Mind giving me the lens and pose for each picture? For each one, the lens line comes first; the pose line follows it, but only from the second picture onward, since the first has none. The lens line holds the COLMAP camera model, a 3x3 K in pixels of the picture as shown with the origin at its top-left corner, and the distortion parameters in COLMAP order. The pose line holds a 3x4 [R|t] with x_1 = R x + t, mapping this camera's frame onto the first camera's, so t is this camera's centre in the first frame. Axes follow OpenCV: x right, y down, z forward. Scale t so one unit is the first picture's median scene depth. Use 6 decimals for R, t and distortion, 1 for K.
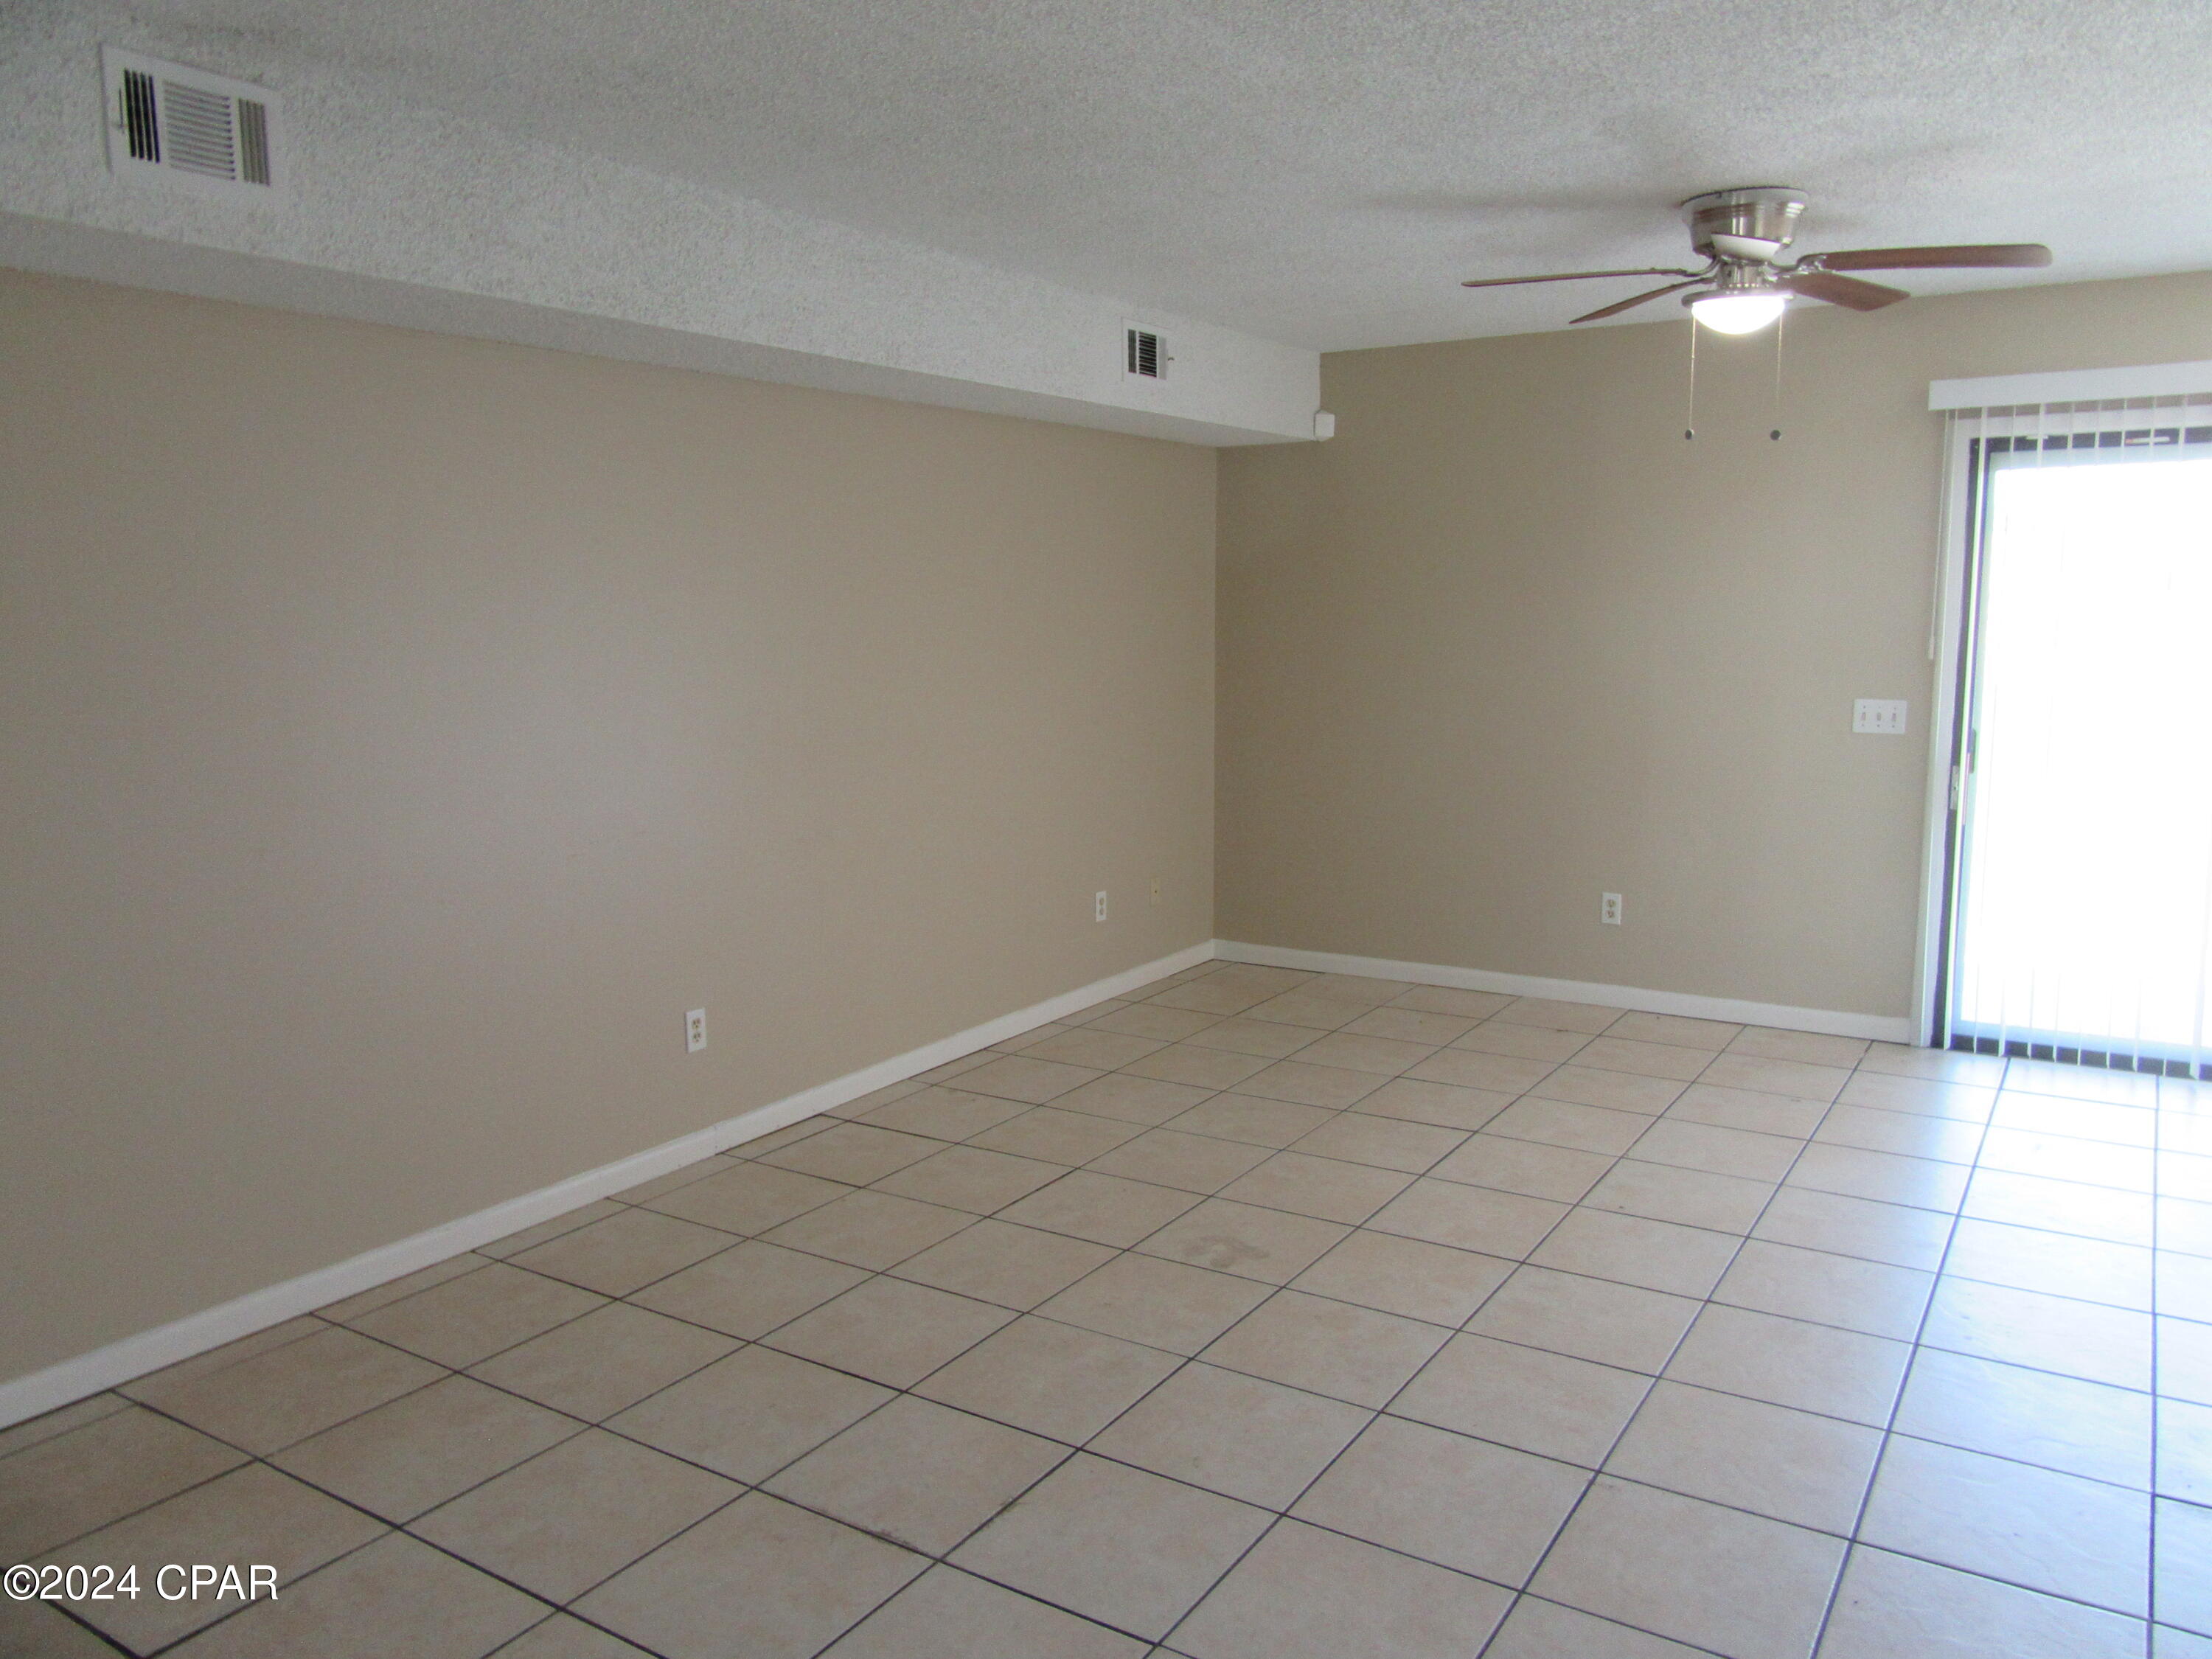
lens RADIAL K [[1622.7, 0, 1056.9], [0, 1622.7, 825.7], [0, 0, 1]] dist [-0.039940, -0.000544]
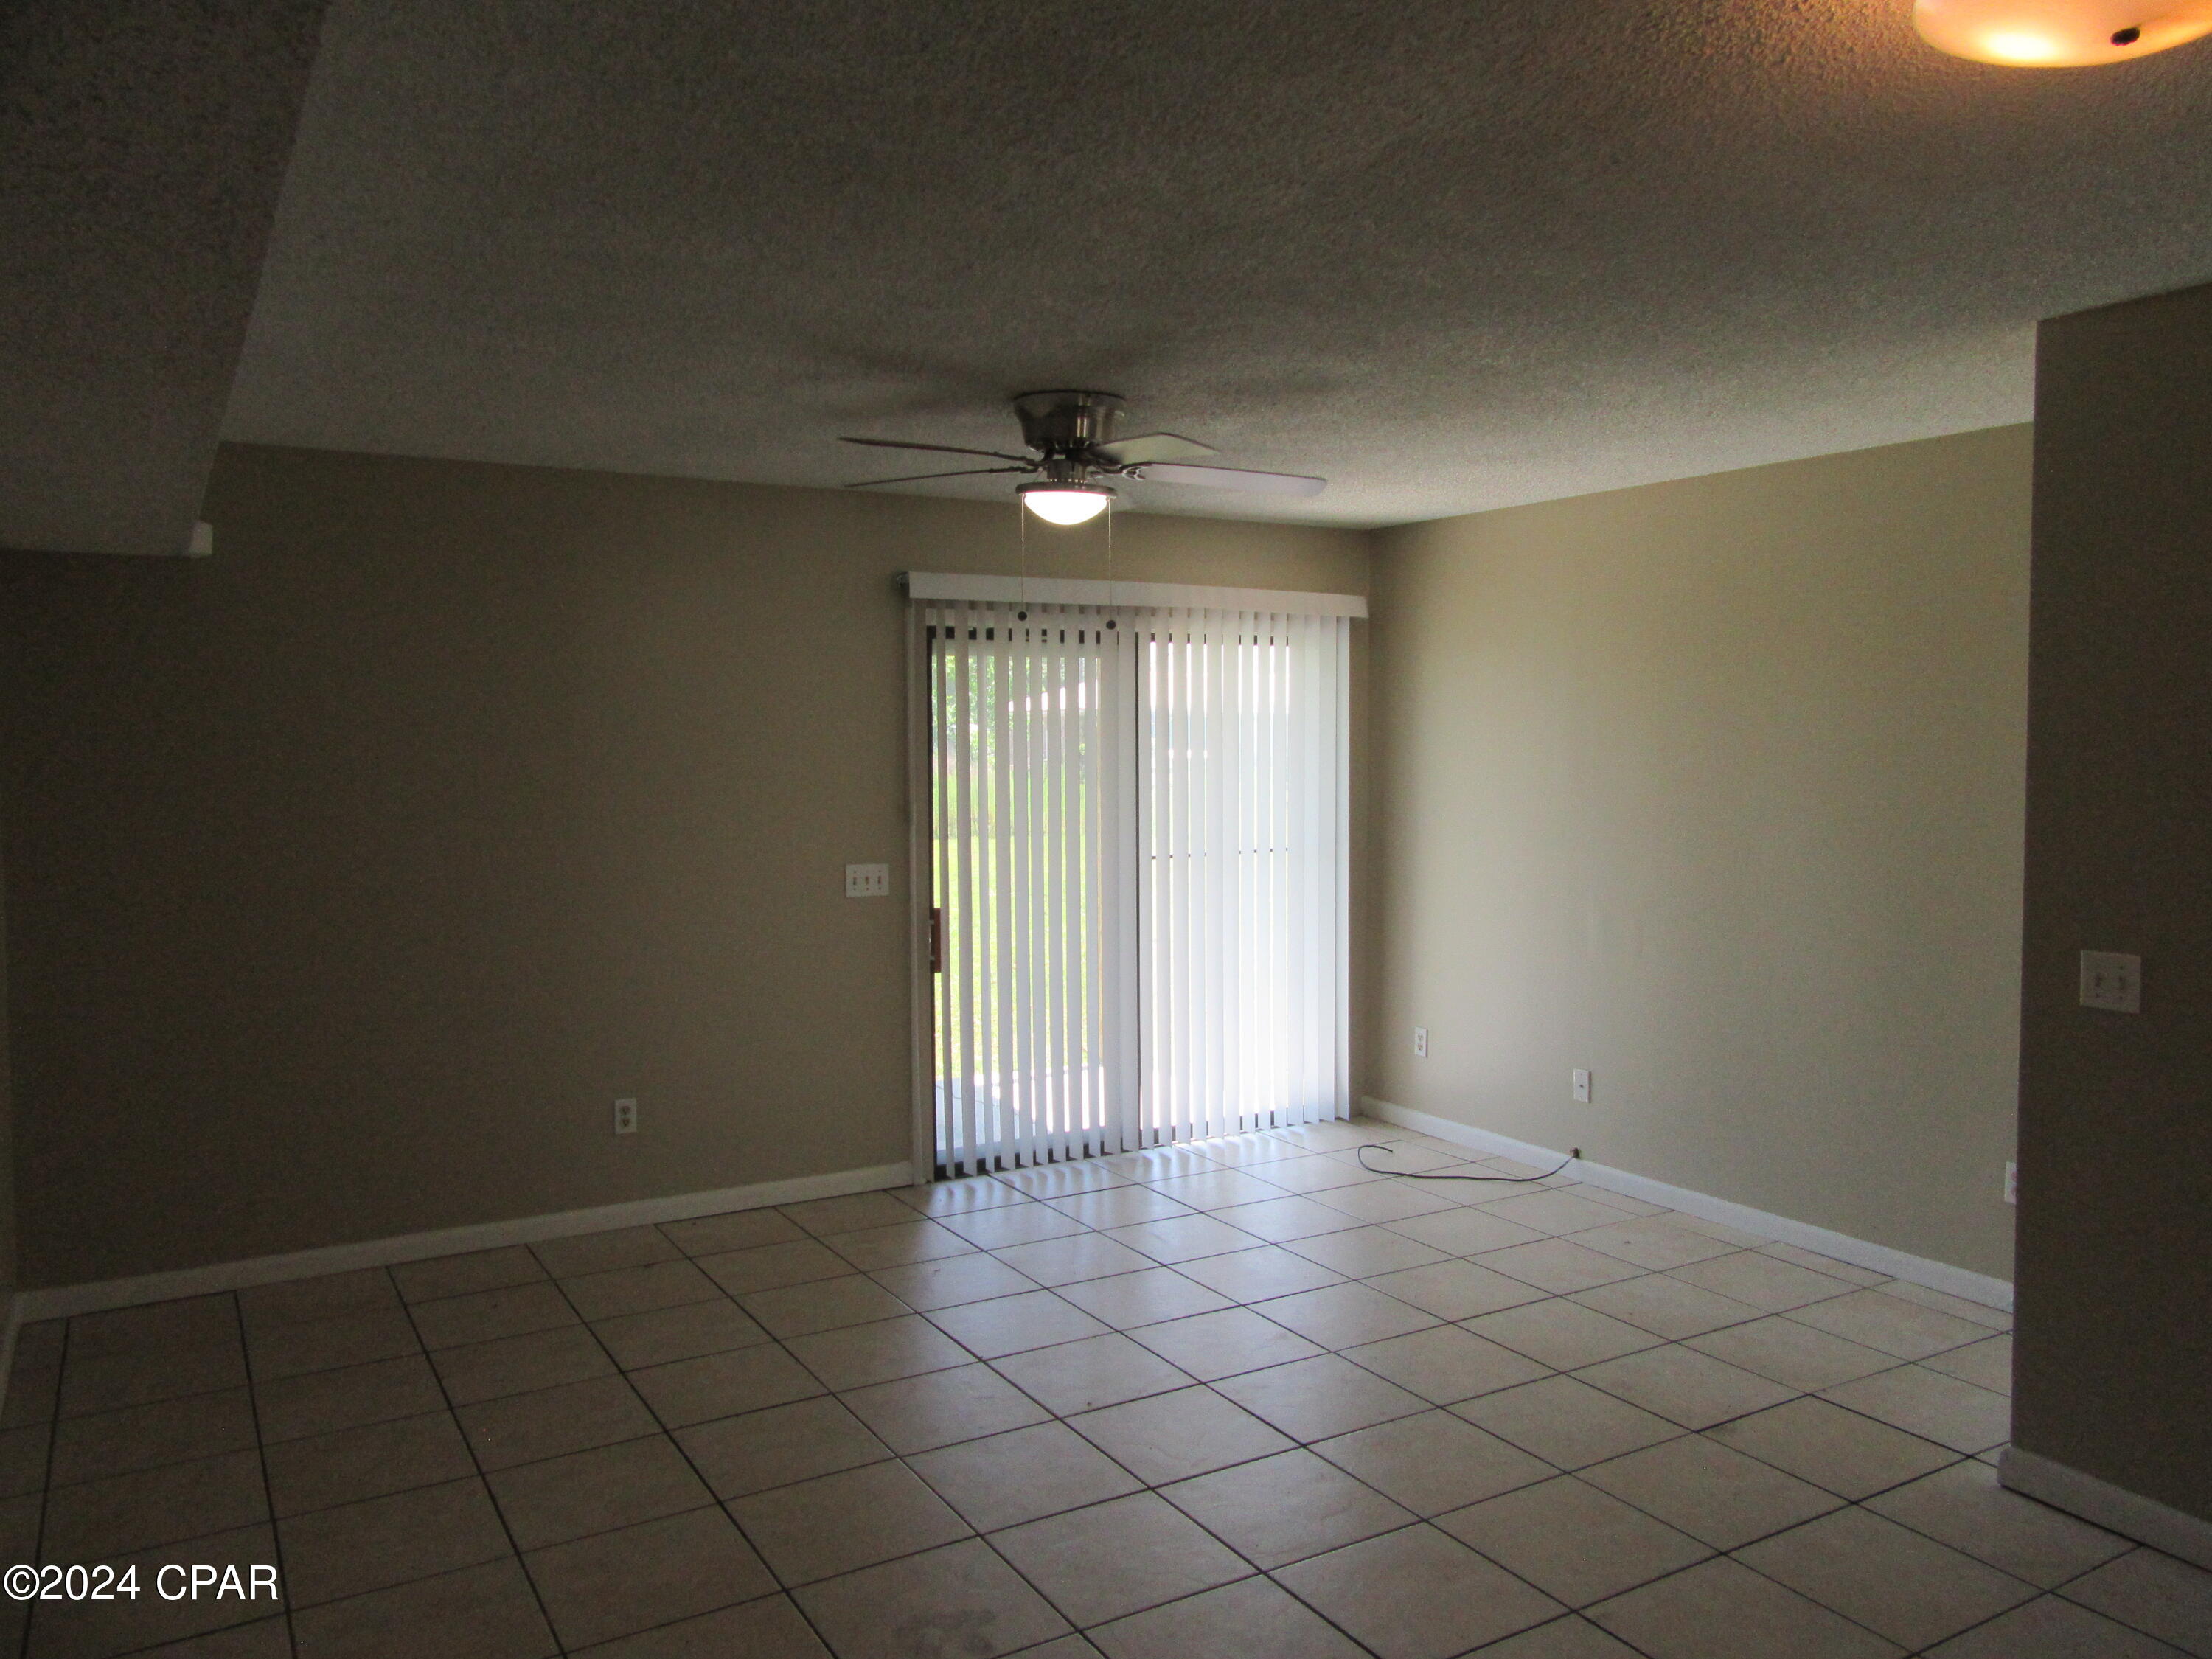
lens RADIAL K [[1639.8, 0, 1106.0], [0, 1639.8, 829.5], [0, 0, 1]] dist [-0.000897, 0.000233]
pose [[0.440118, -0.040117, 0.897043, -0.378698], [0.119526, 0.992729, -0.014247, -0.066963], [-0.889949, 0.113490, 0.441713, 0.380628]]
